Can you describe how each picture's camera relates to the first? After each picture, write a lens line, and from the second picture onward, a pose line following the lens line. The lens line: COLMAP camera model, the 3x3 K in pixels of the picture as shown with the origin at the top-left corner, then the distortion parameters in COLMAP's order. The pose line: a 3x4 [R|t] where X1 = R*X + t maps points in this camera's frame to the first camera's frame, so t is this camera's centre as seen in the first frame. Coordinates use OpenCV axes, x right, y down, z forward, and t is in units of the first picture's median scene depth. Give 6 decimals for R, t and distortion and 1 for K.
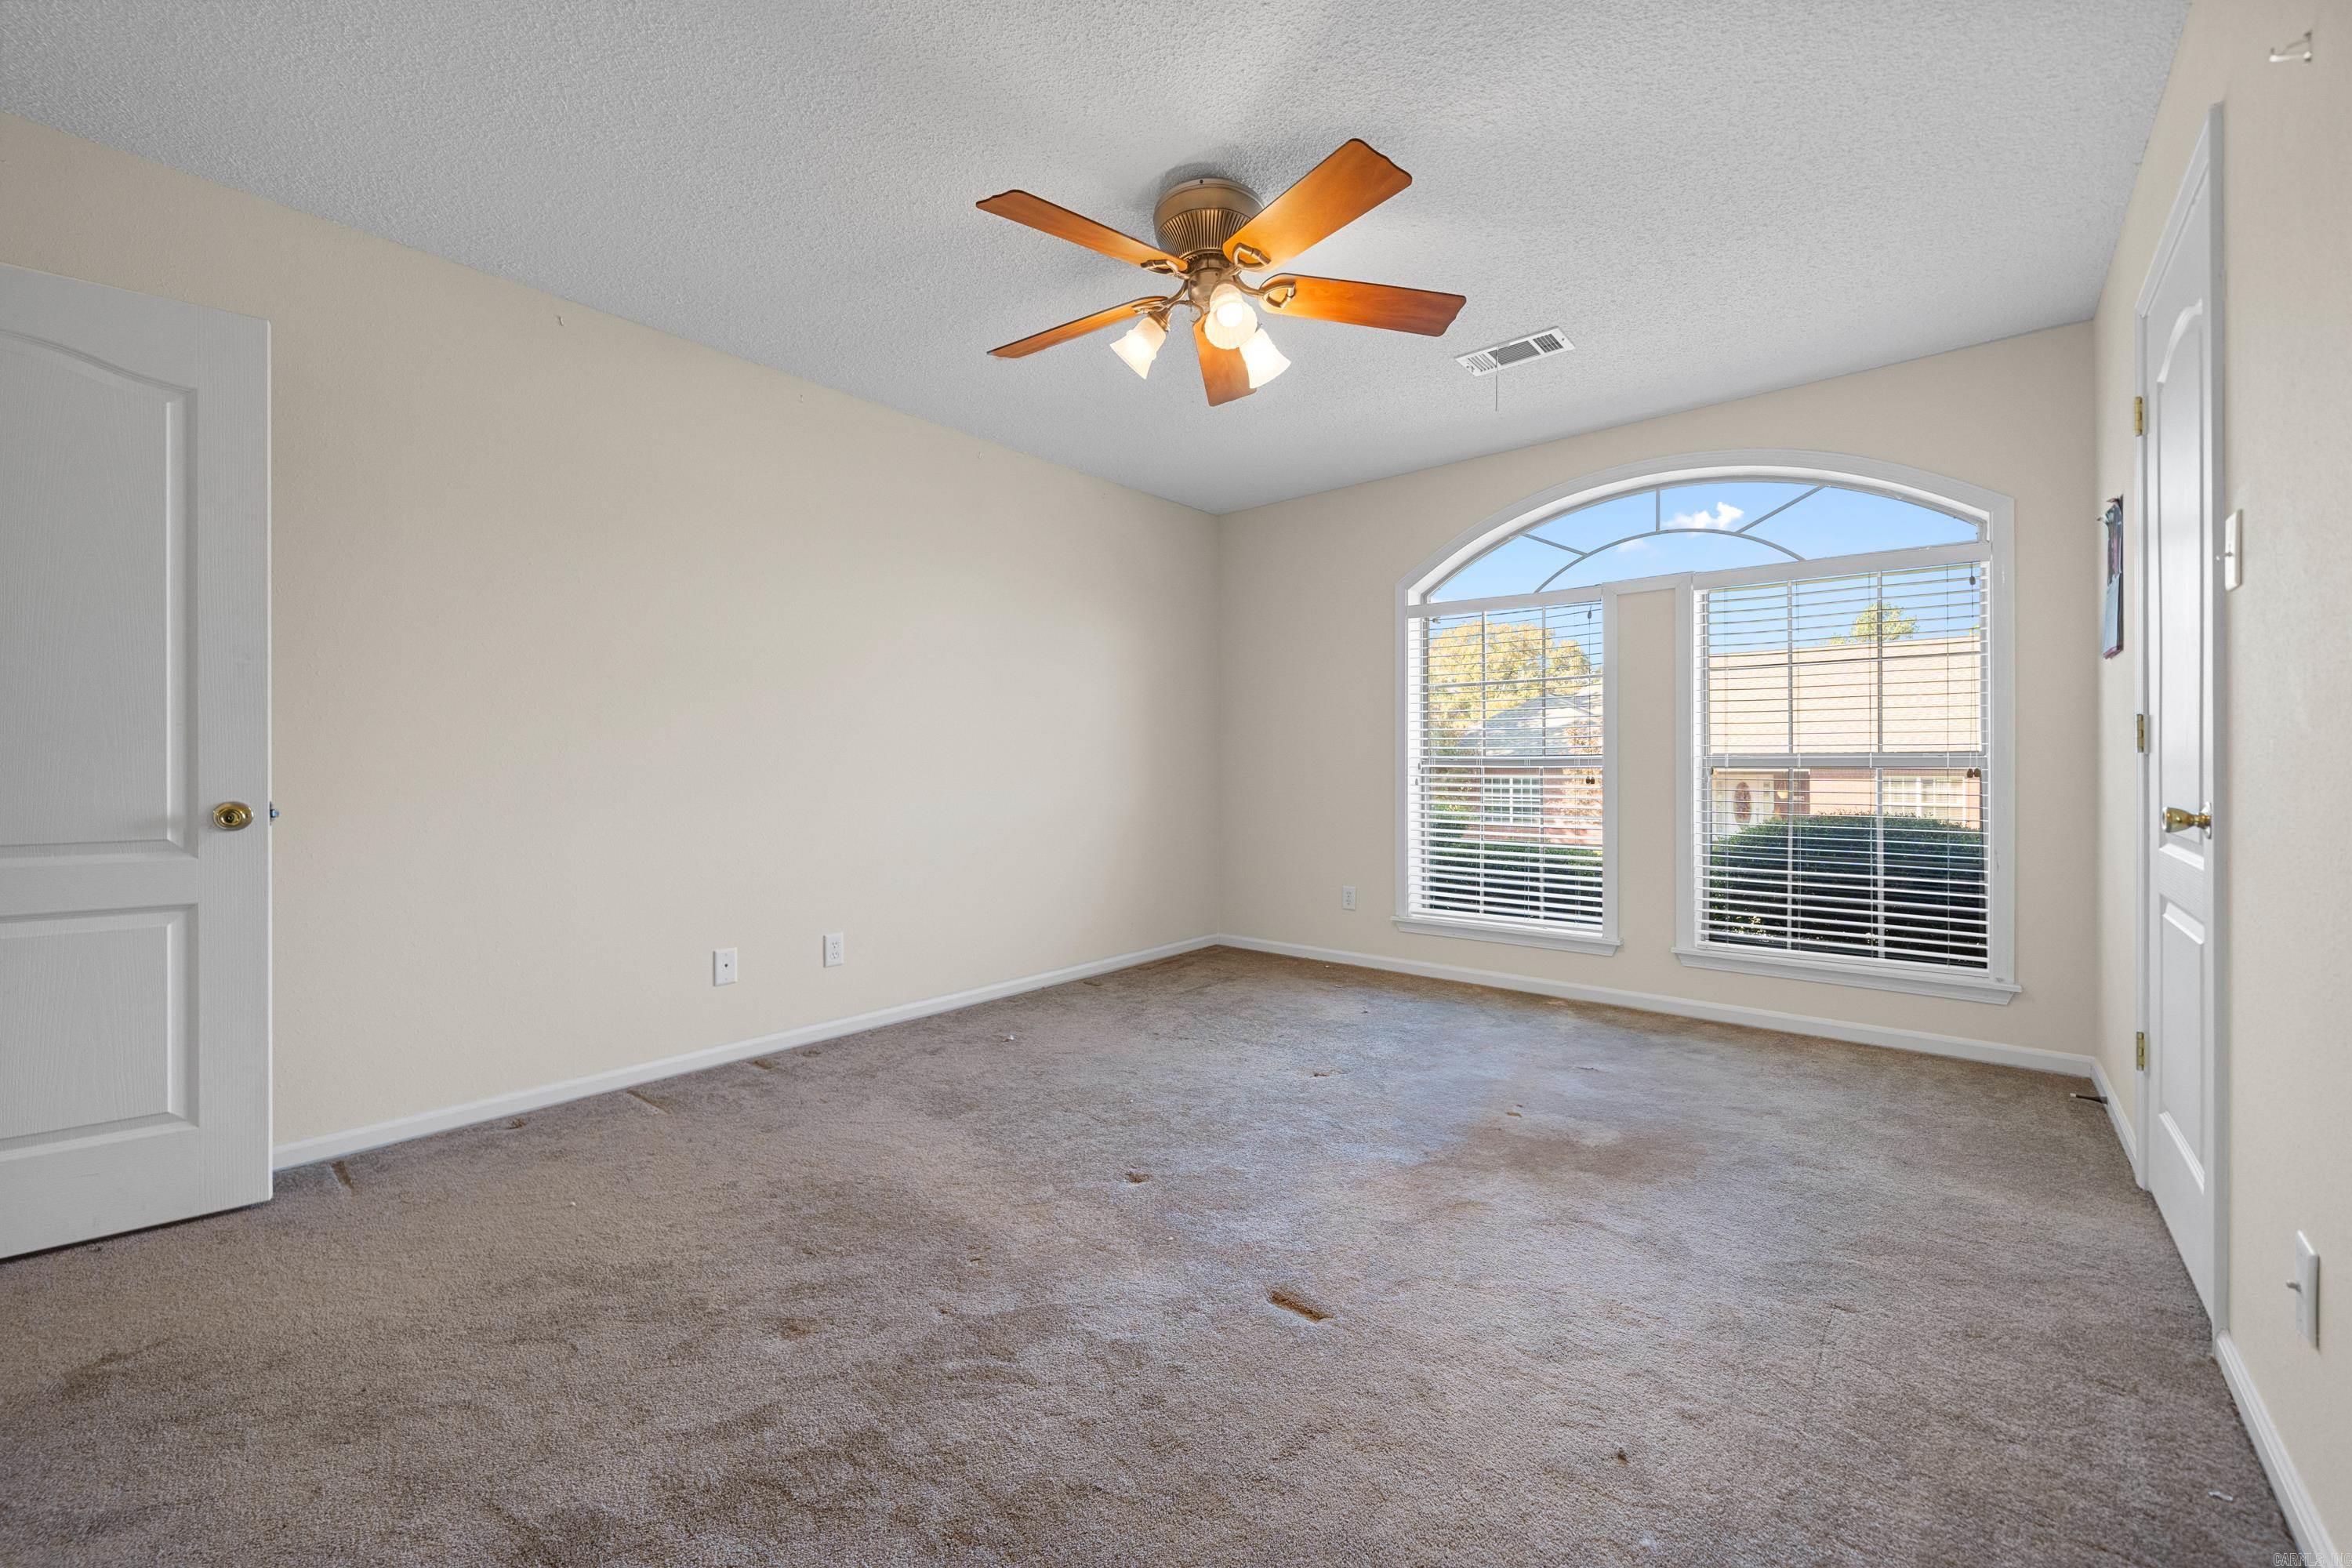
lens RADIAL K [[948.5, 0, 1170.5], [0, 948.5, 774.0], [0, 0, 1]] dist [-0.002763, 0.000033]
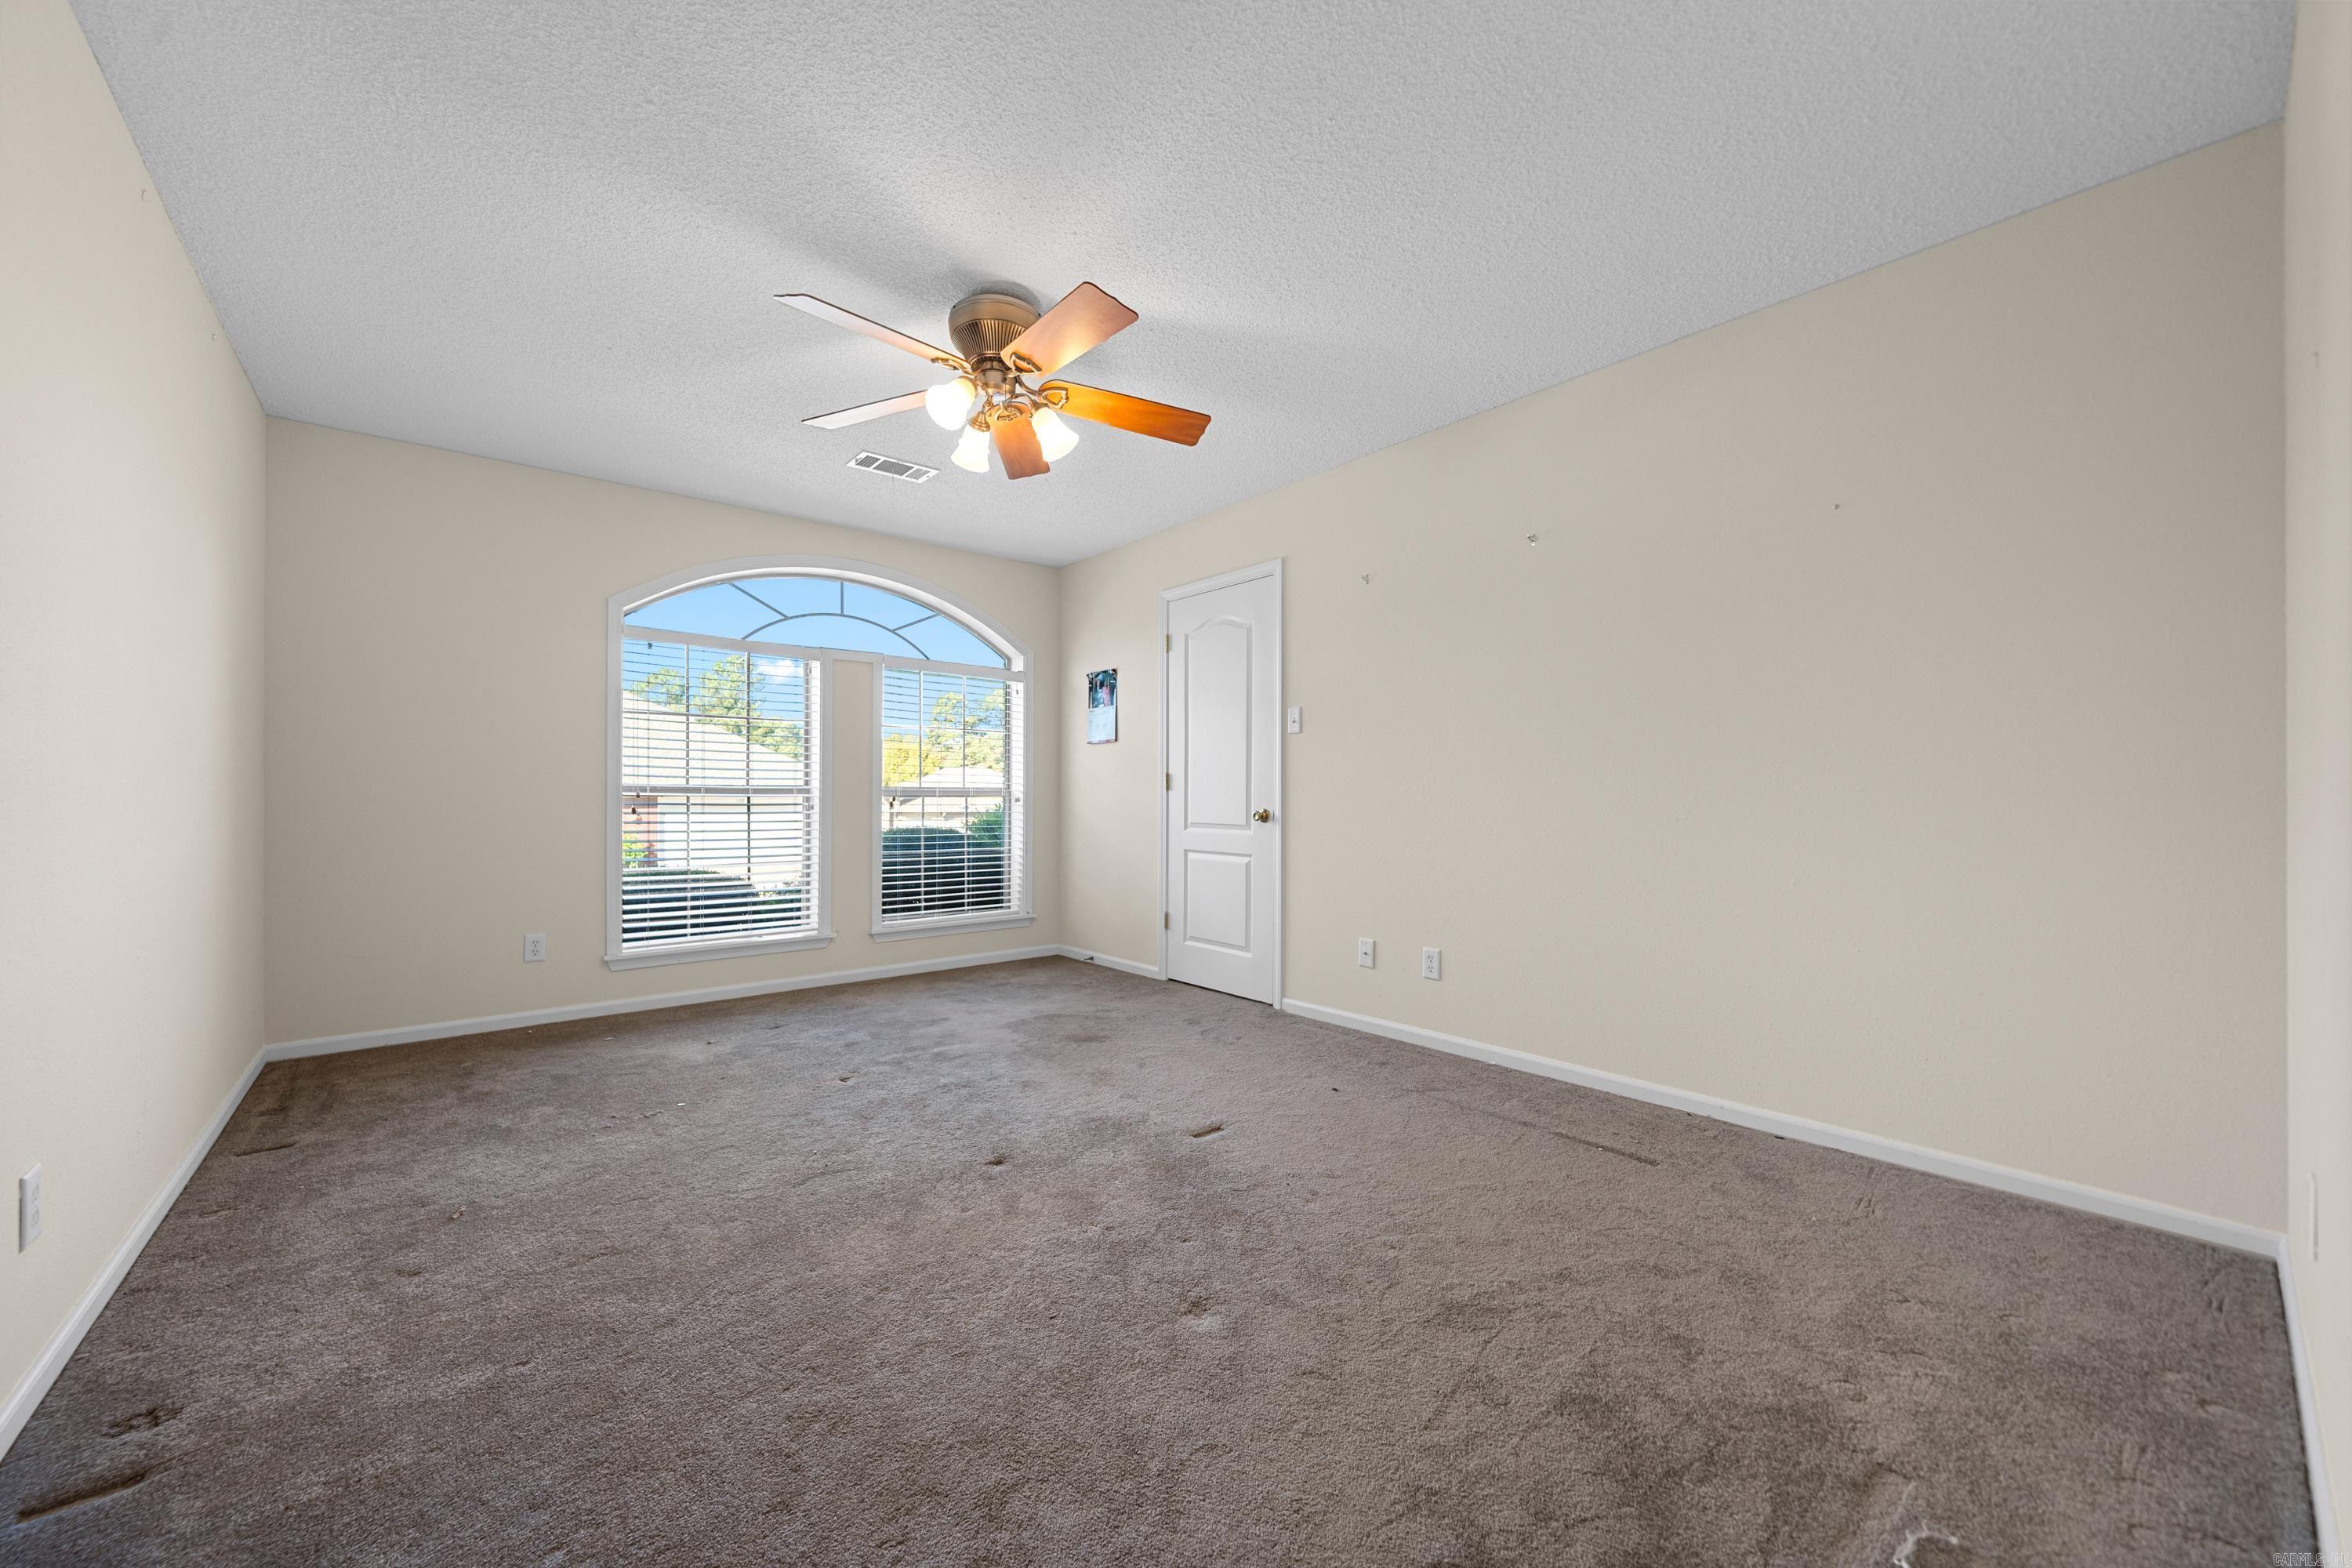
lens RADIAL K [[858.3, 0, 1162.6], [0, 858.3, 803.6], [0, 0, 1]] dist [0.001121, 0.000055]
pose [[0.170169, -0.005451, 0.985400, -0.627143], [0.005927, 0.999972, 0.004508, 0.001485], [-0.985397, 0.005073, 0.170196, 0.400032]]
